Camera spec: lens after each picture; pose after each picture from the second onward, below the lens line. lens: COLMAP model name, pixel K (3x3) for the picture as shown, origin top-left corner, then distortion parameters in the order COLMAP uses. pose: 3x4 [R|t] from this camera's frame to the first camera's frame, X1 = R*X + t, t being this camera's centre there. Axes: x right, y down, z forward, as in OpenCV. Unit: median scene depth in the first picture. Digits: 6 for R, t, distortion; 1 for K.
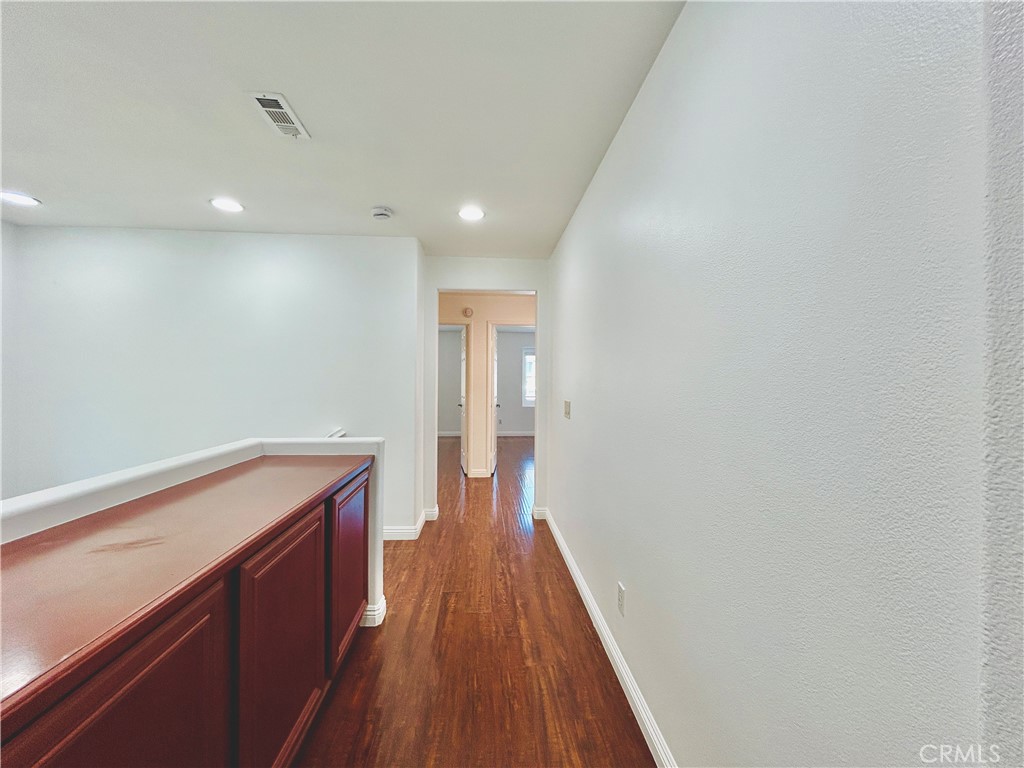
lens RADIAL K [[413.6, 0, 511.3], [0, 413.6, 381.2], [0, 0, 1]] dist [0.000215, 0.000224]
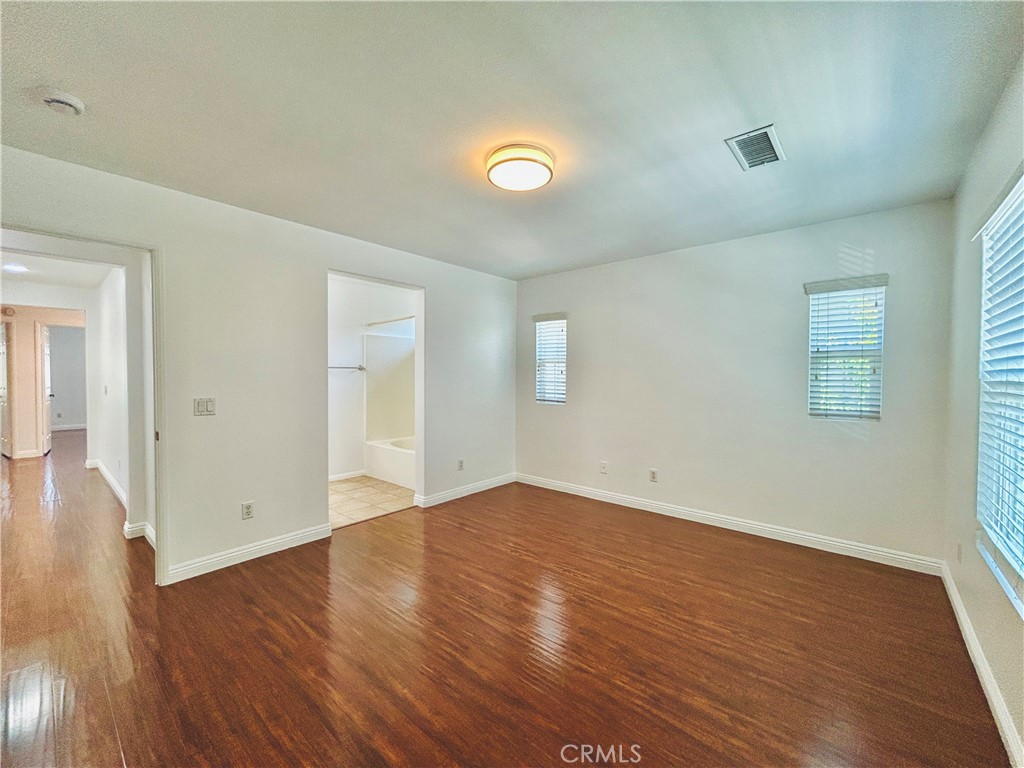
lens RADIAL K [[411.5, 0, 512.0], [0, 411.5, 384.0], [0, 0, 1]] dist [0.000888, 0.000102]
pose [[0.696748, -0.017427, 0.717104, 0.037663], [-0.003939, 0.999597, 0.028120, -0.007025], [-0.717305, -0.022417, 0.696399, -0.682949]]
